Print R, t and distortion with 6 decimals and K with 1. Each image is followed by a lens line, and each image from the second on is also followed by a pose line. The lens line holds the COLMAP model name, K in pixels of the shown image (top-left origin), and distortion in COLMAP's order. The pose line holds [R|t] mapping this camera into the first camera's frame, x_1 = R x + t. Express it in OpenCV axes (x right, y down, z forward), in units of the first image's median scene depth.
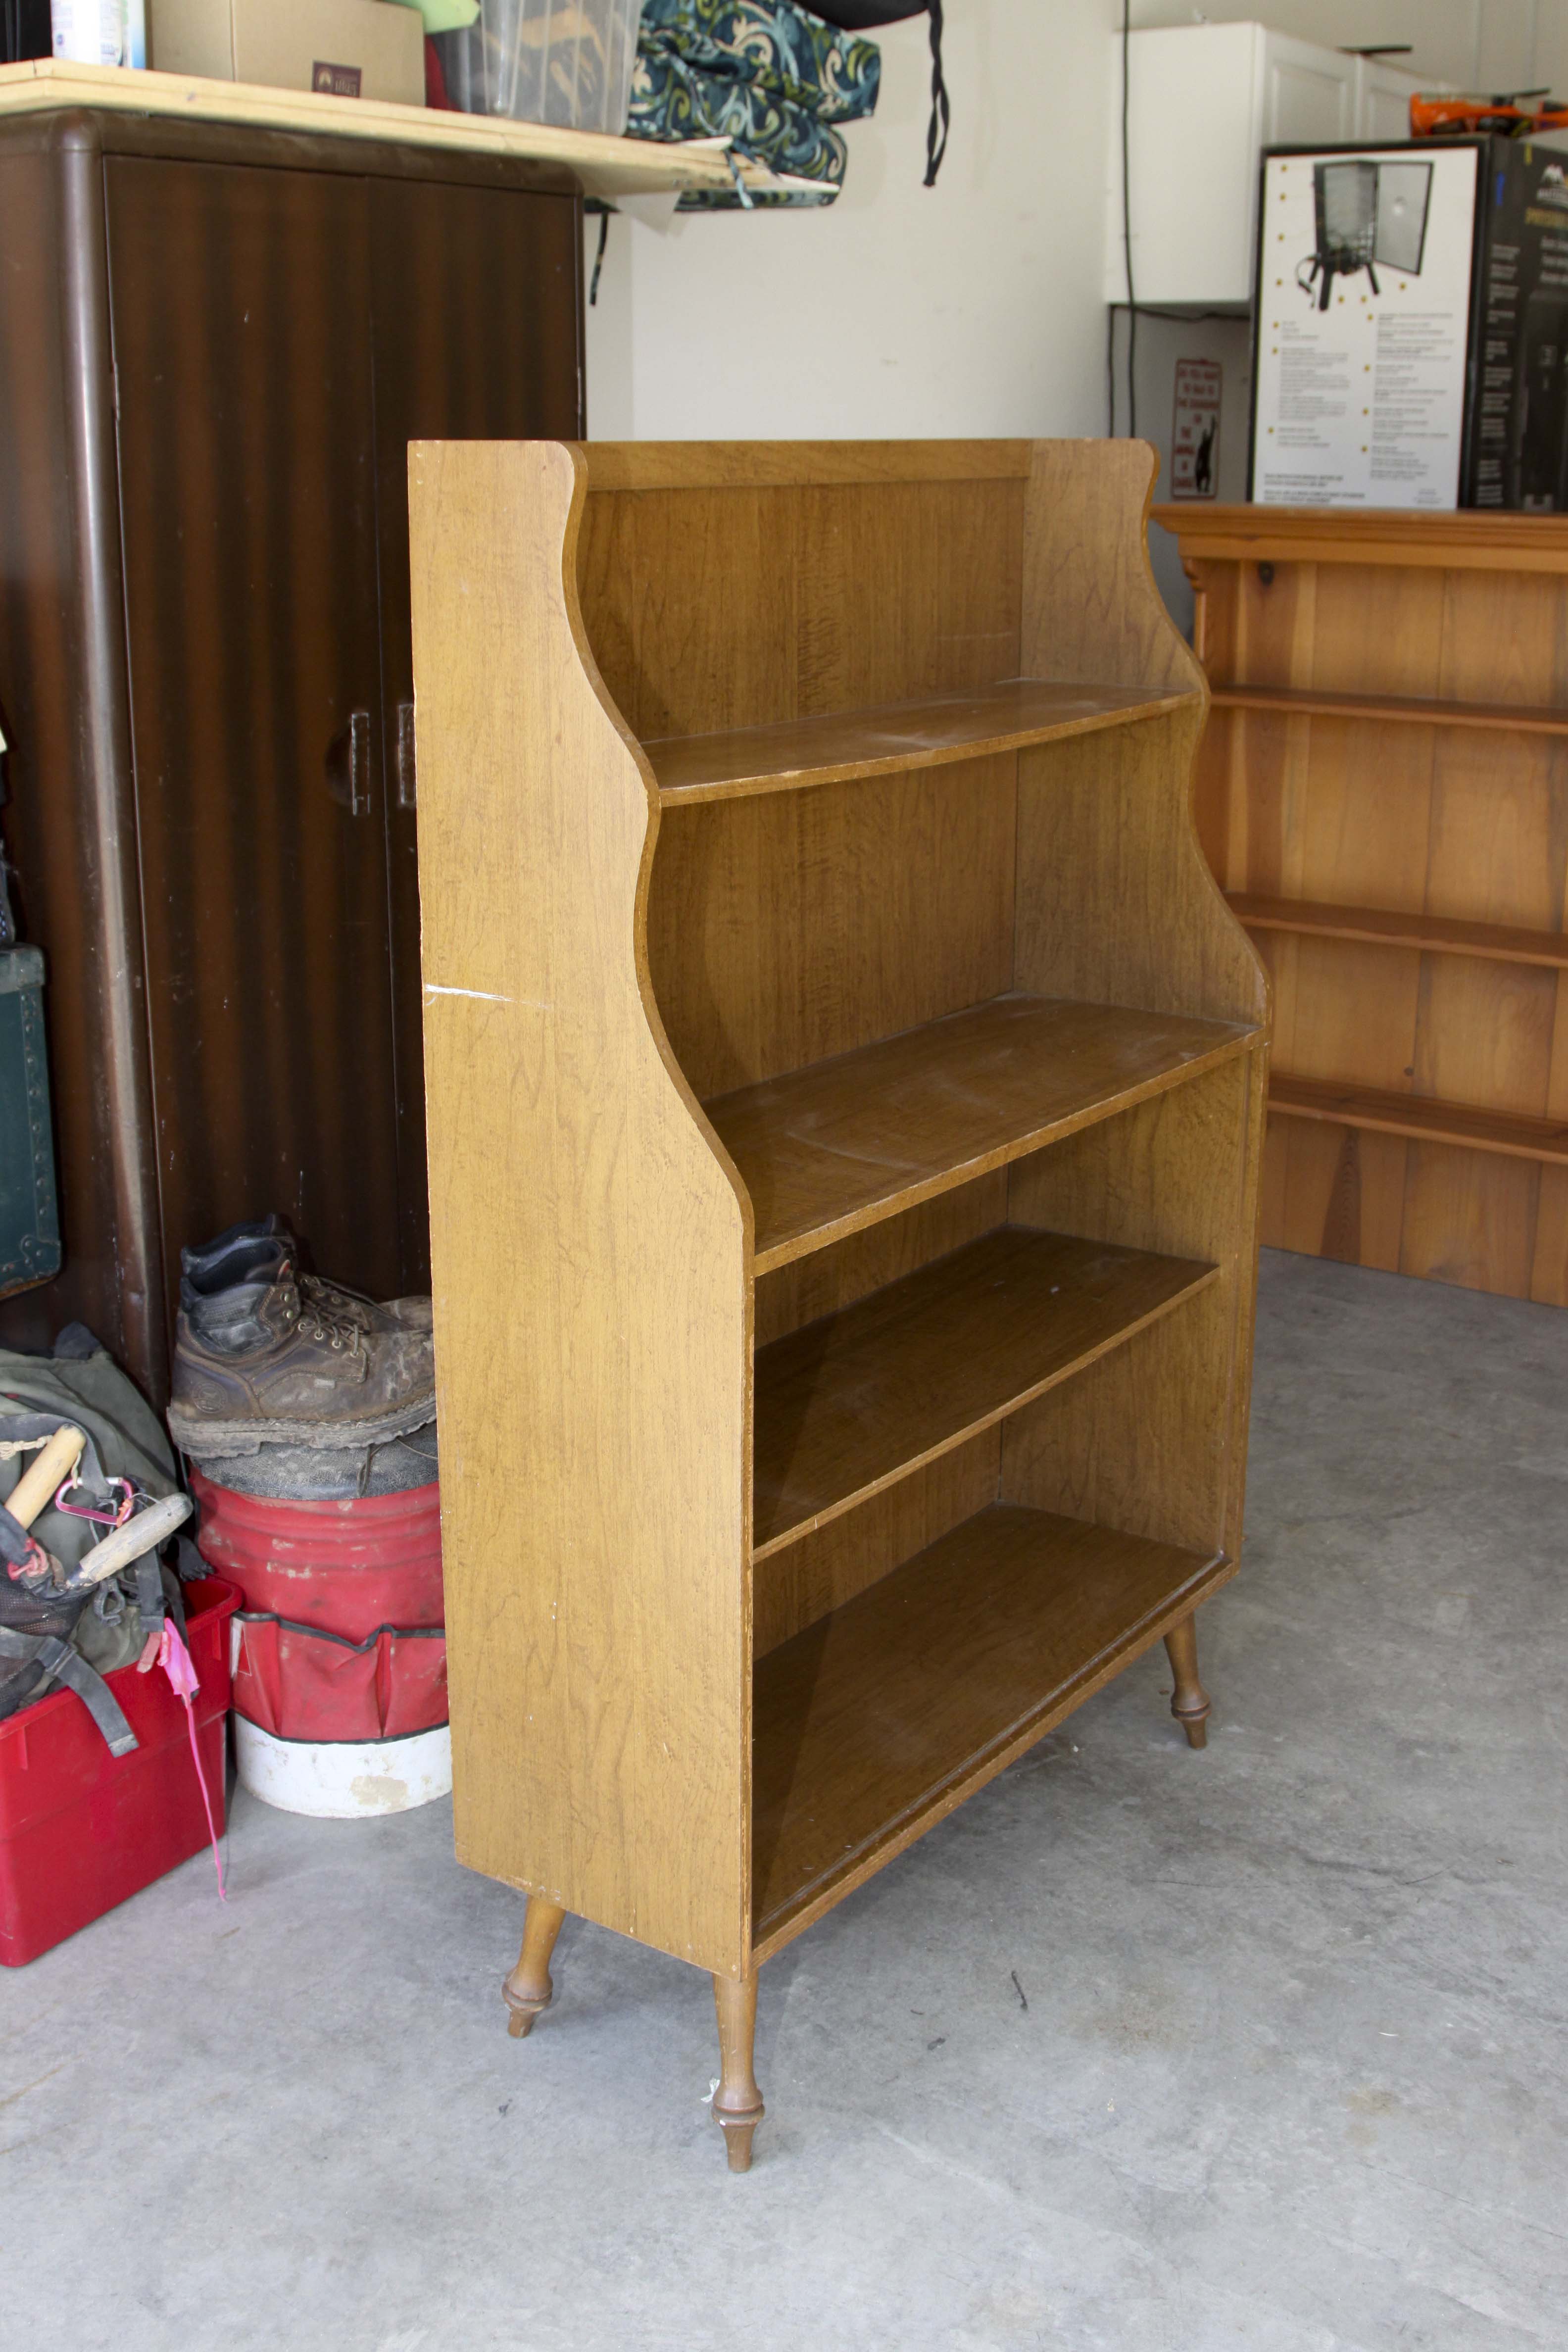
lens RADIAL K [[2554.5, 0, 777.0], [0, 2554.5, 1146.6], [0, 0, 1]] dist [-0.143918, 0.041160]
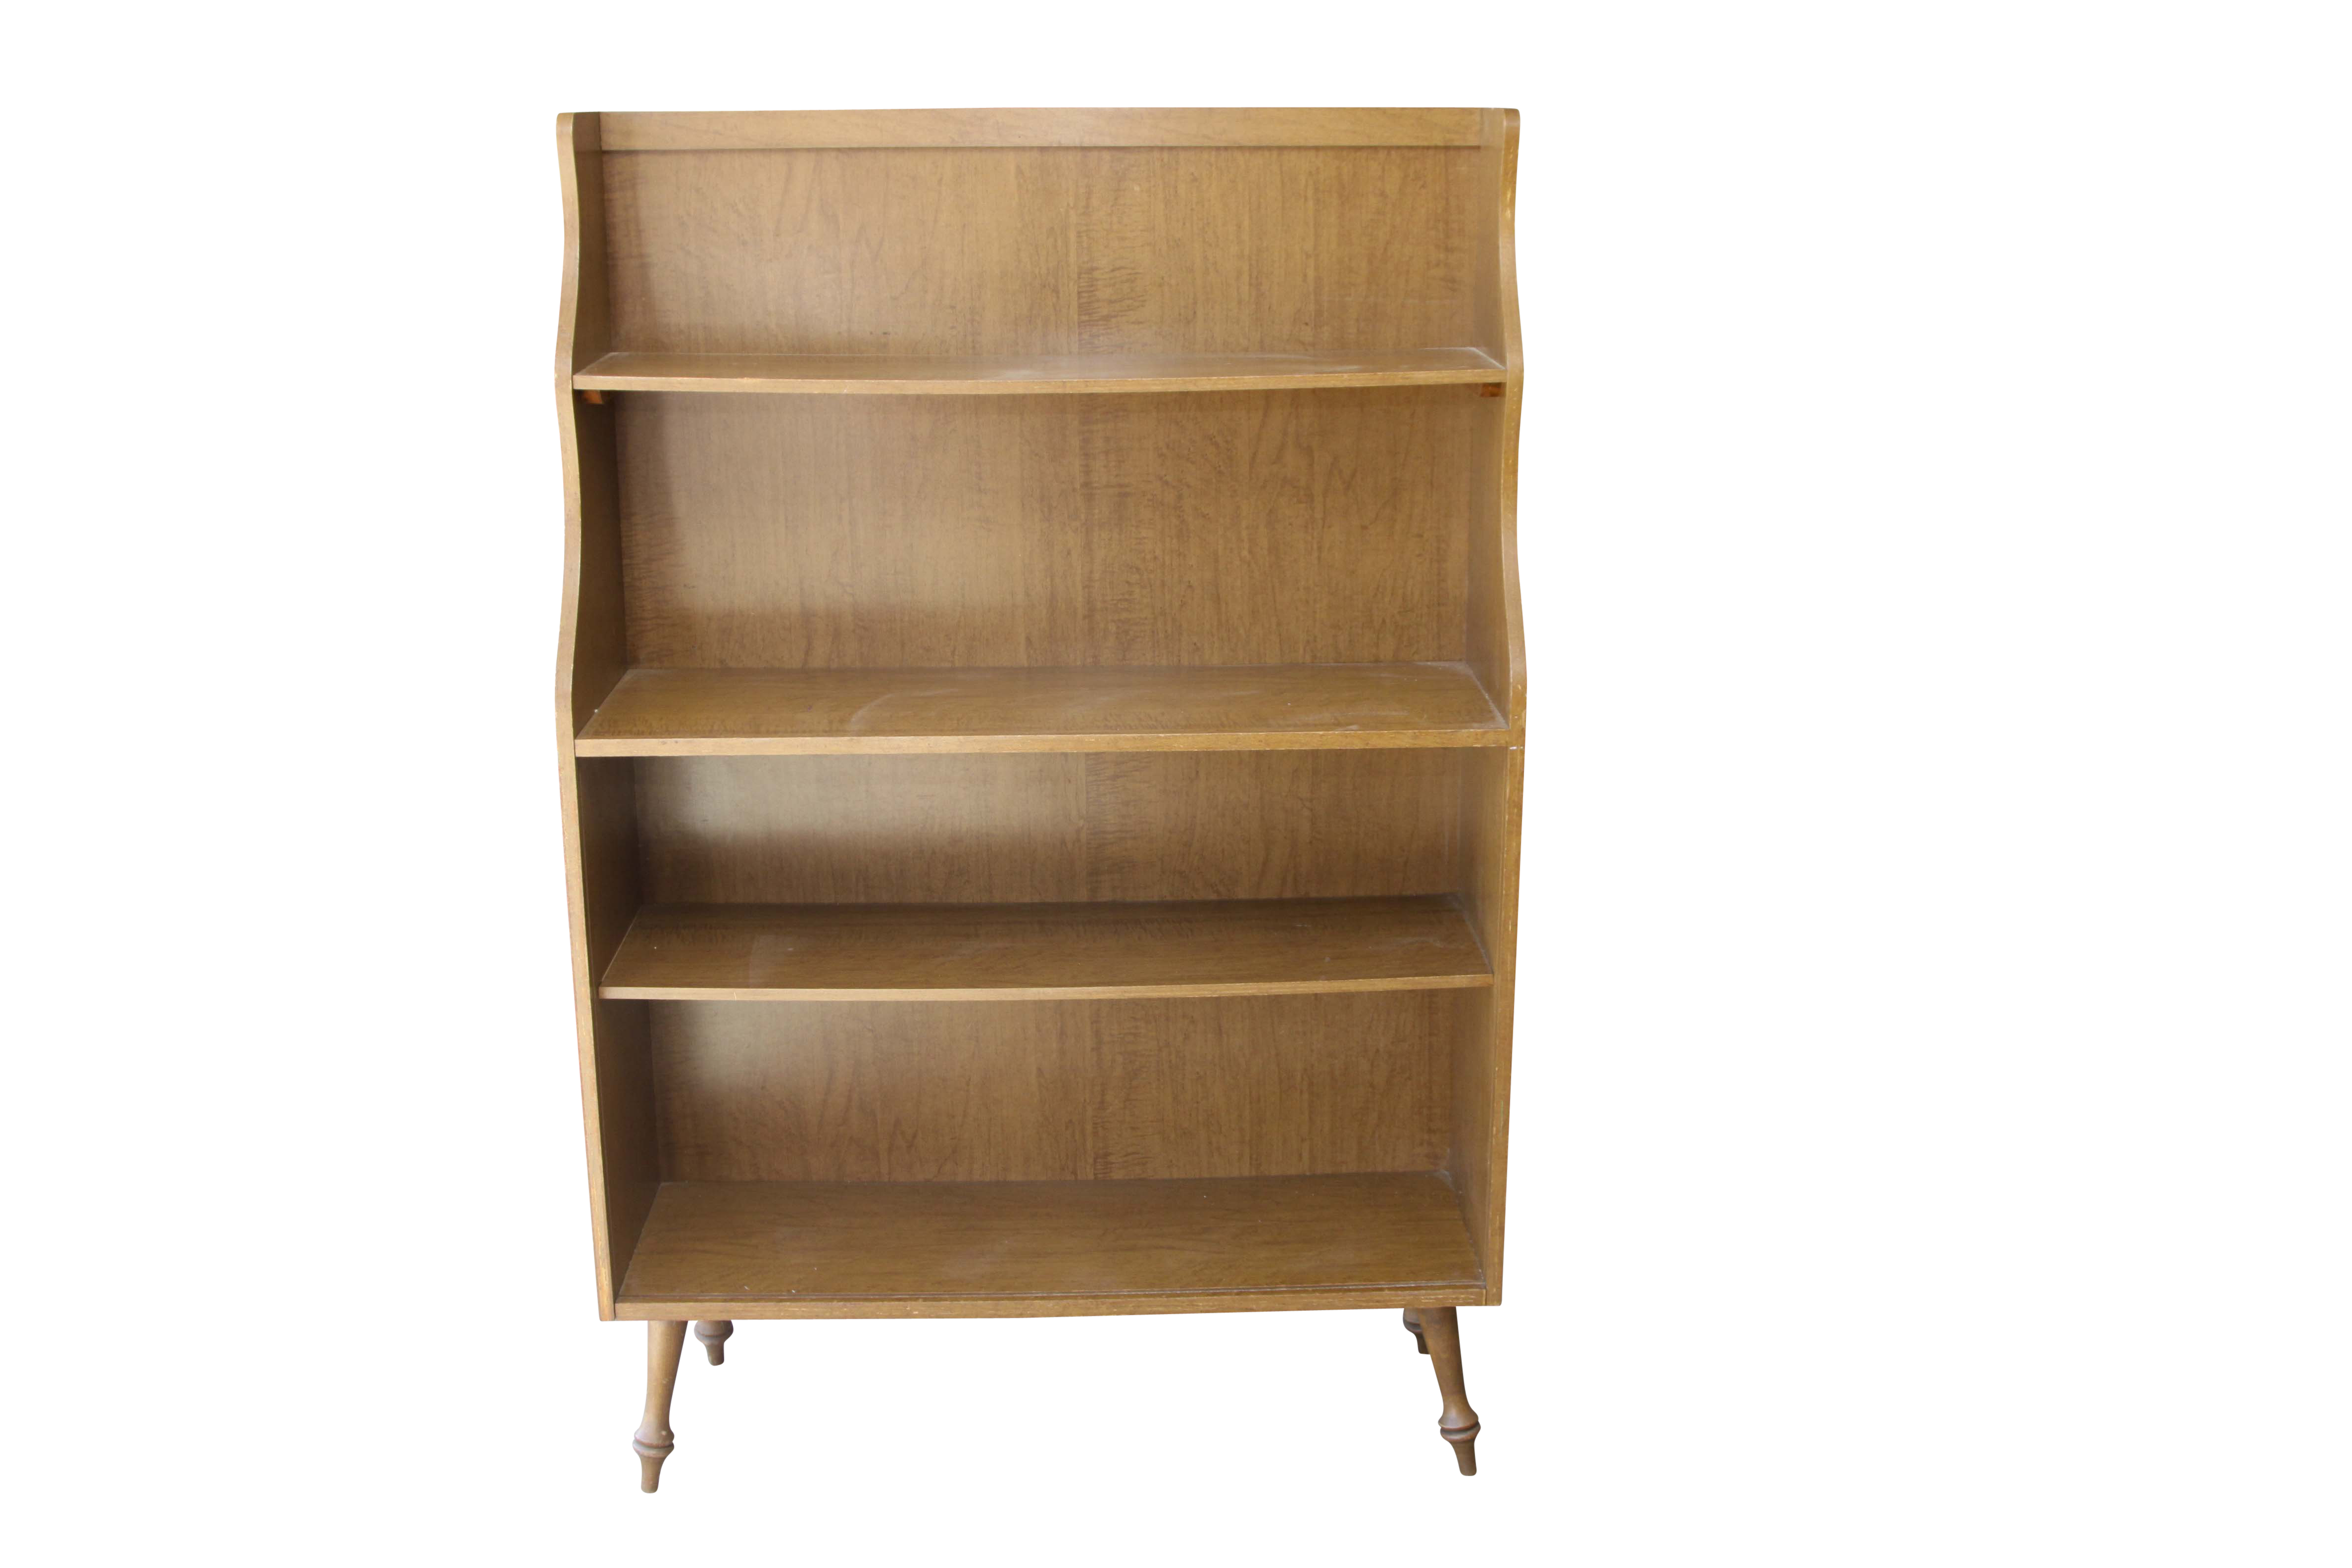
lens RADIAL K [[2554.5, 0, 1176.0], [0, 2554.5, 784.0], [0, 0, 1]] dist [-0.143918, 0.041160]
pose [[0.600119, 0.213257, -0.770960, 0.864180], [-0.218977, 0.970788, 0.098080, -0.094420], [0.769355, 0.109963, 0.629287, 0.315516]]
